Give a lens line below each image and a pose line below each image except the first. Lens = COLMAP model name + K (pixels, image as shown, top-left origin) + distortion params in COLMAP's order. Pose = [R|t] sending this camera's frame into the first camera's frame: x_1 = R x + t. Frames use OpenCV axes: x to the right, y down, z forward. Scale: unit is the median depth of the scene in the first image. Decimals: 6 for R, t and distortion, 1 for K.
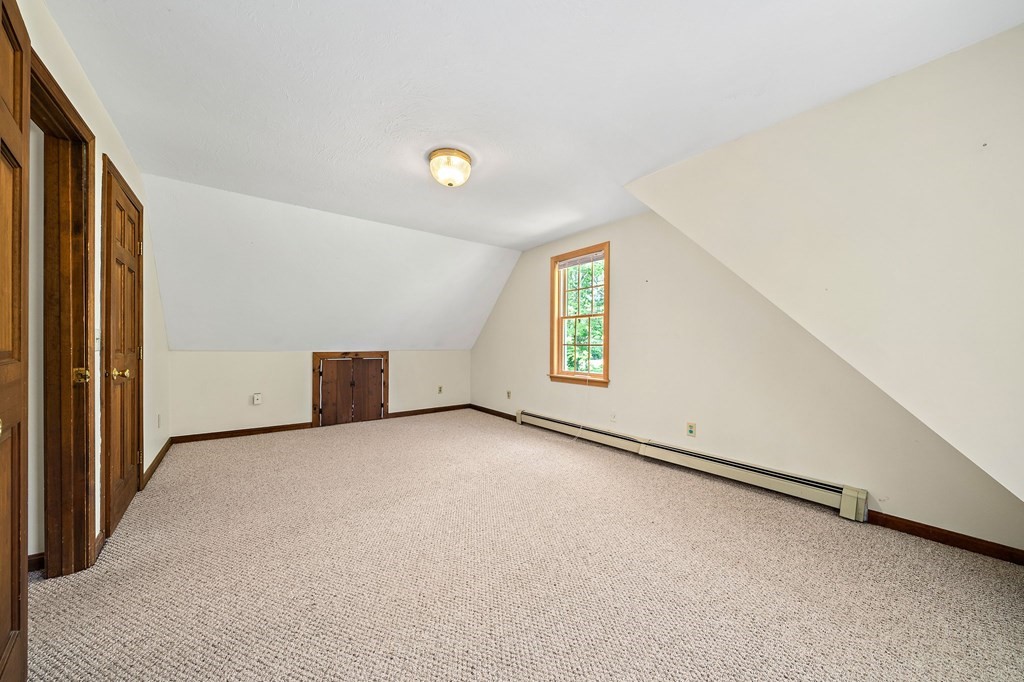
lens RADIAL K [[362.1, 0, 514.0], [0, 362.1, 342.9], [0, 0, 1]] dist [-0.002654, -0.000126]
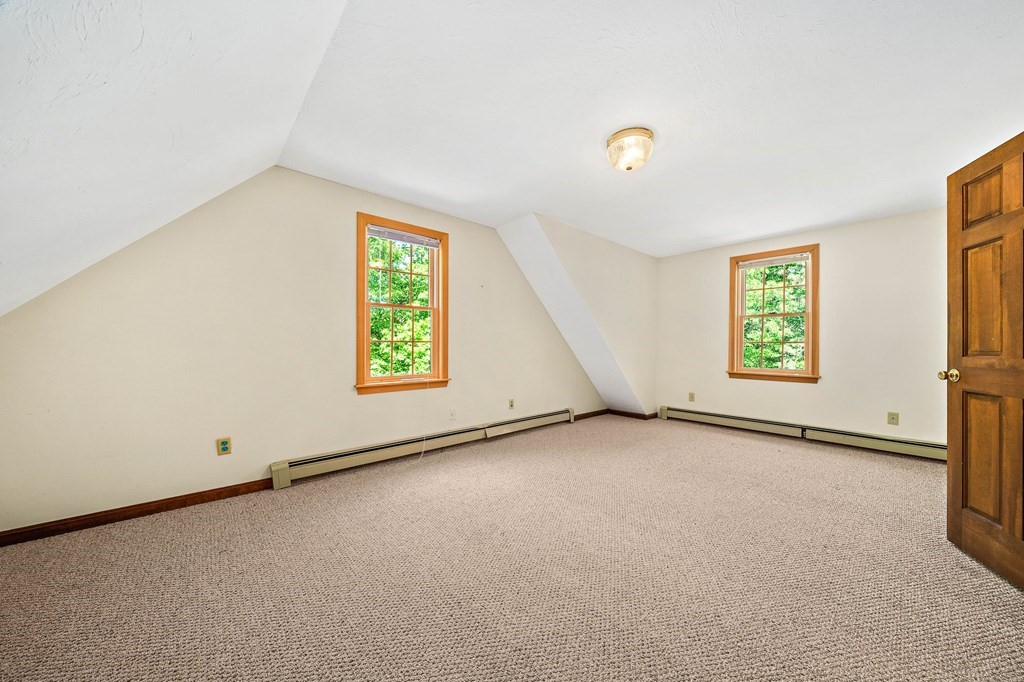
lens RADIAL K [[362.1, 0, 514.0], [0, 362.1, 342.9], [0, 0, 1]] dist [-0.002654, -0.000126]
pose [[-0.093853, -0.006754, 0.995563, -0.689482], [-0.013697, 0.999891, 0.005492, 0.000259], [-0.995492, -0.013121, -0.093936, 0.888304]]
